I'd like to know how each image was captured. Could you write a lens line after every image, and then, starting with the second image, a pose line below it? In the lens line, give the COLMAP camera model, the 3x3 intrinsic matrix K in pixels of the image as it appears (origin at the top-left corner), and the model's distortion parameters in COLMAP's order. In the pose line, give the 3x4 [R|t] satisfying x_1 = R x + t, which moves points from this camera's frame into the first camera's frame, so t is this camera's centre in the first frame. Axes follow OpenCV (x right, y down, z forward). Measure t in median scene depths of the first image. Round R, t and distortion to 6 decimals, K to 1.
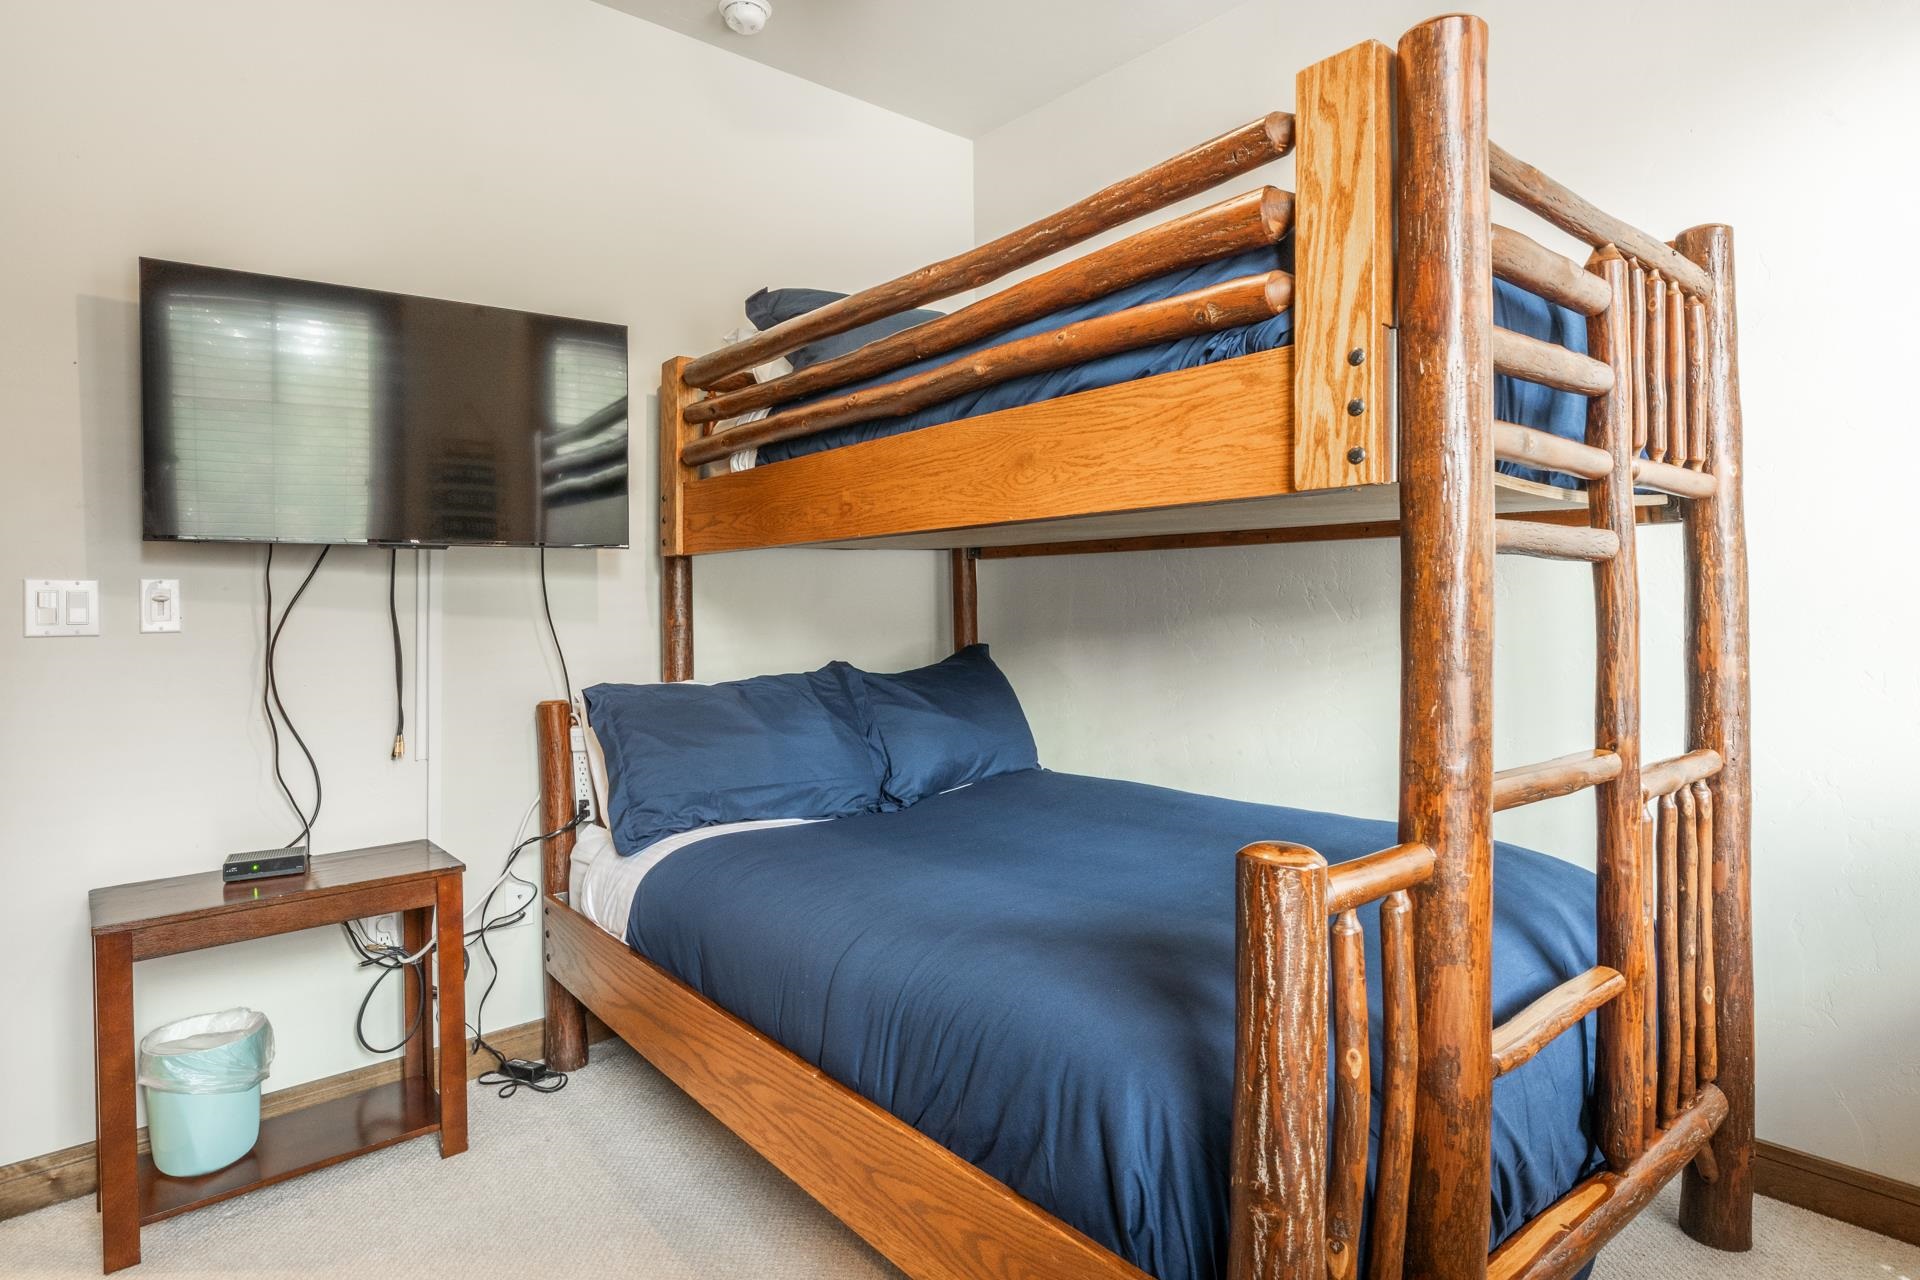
lens RADIAL K [[1034.7, 0, 941.8], [0, 1034.7, 605.9], [0, 0, 1]] dist [-0.002312, -0.000161]
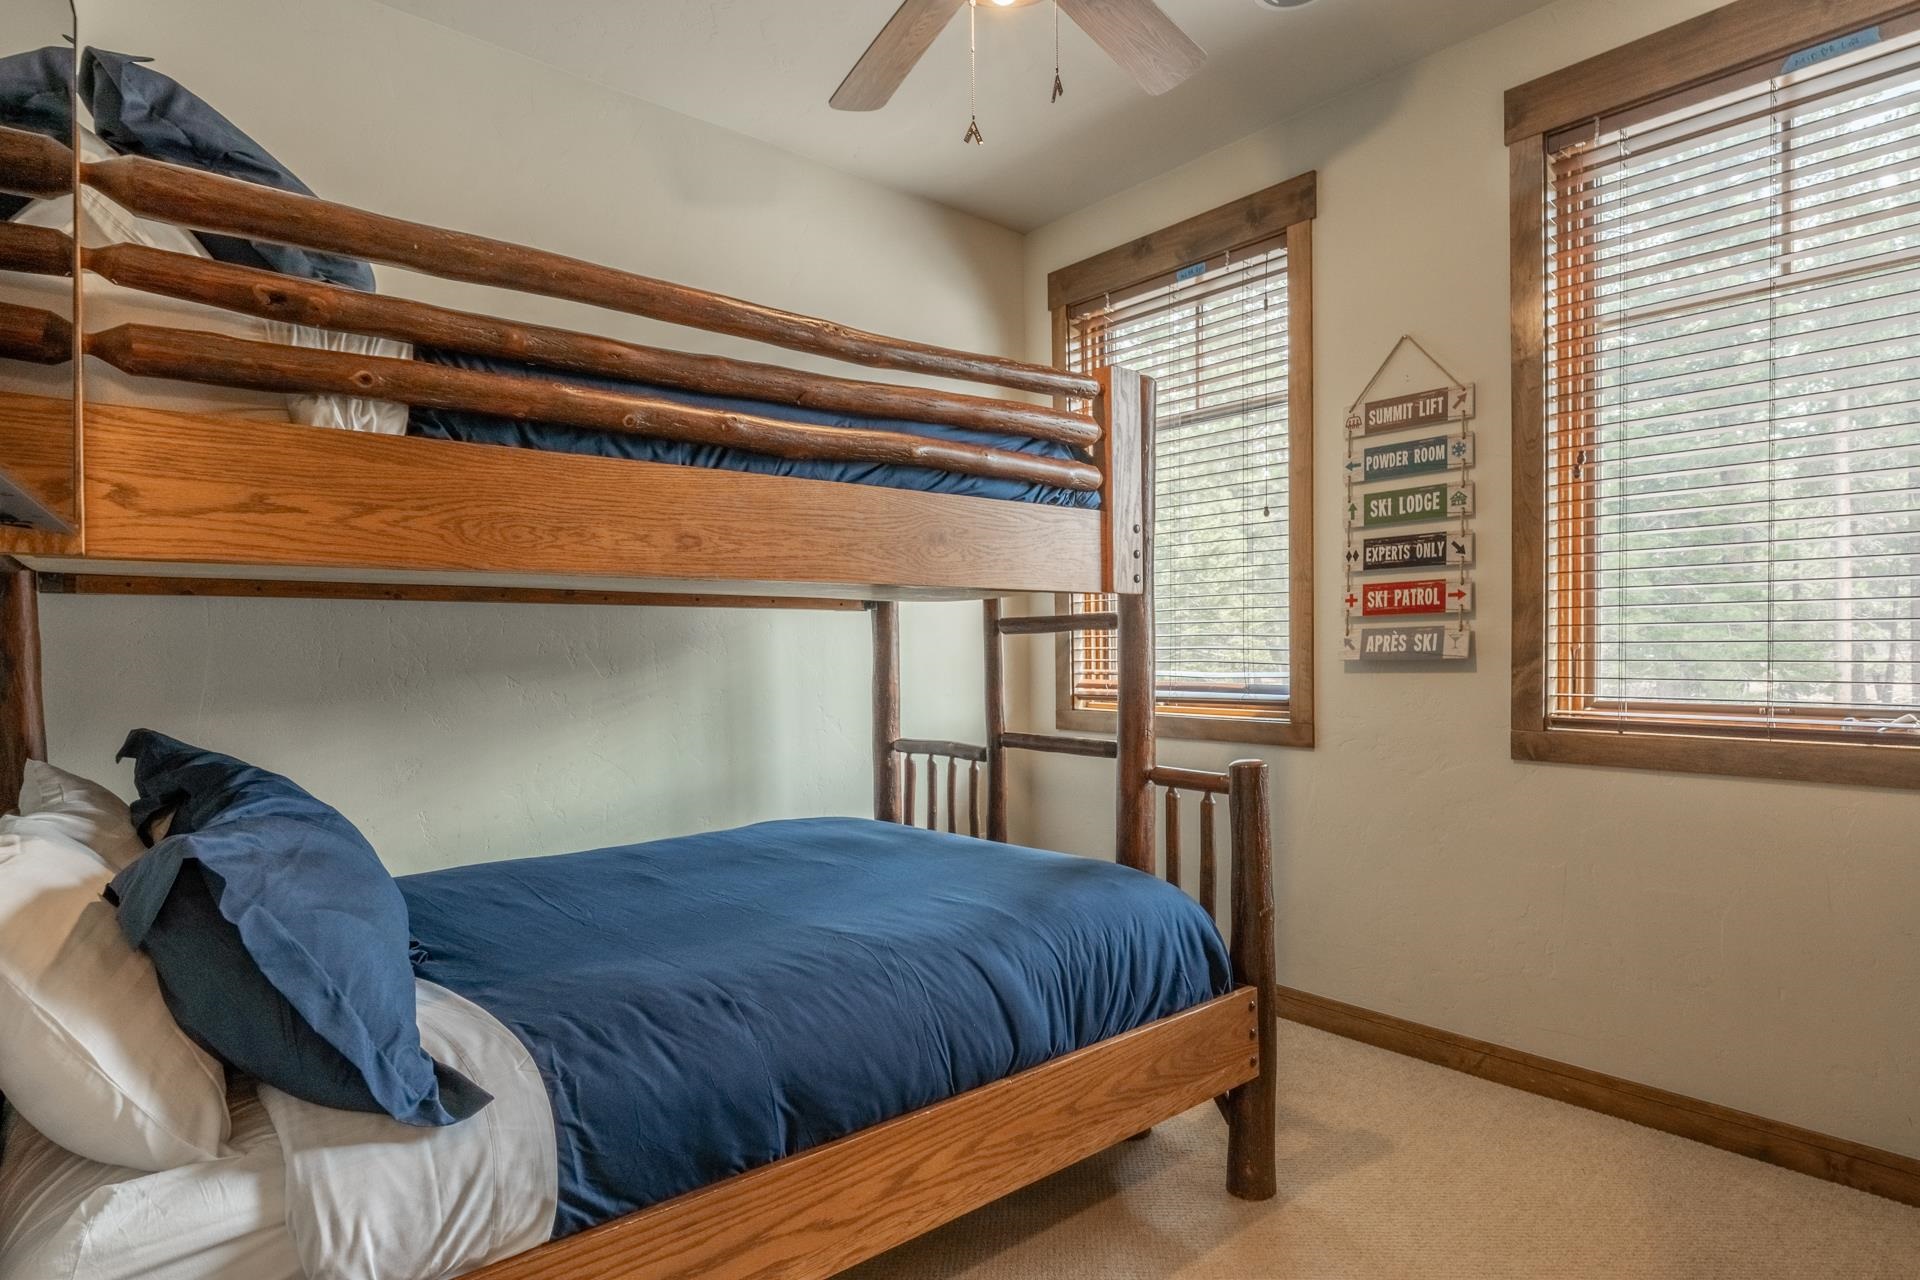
lens RADIAL K [[1044.5, 0, 960.0], [0, 1044.5, 640.0], [0, 0, 1]] dist [-0.000928, -0.000102]
pose [[-0.000574, 0.022566, 0.999745, -1.017900], [0.014652, 0.999638, -0.022555, 0.008066], [-0.999892, 0.014636, -0.000904, 0.855415]]
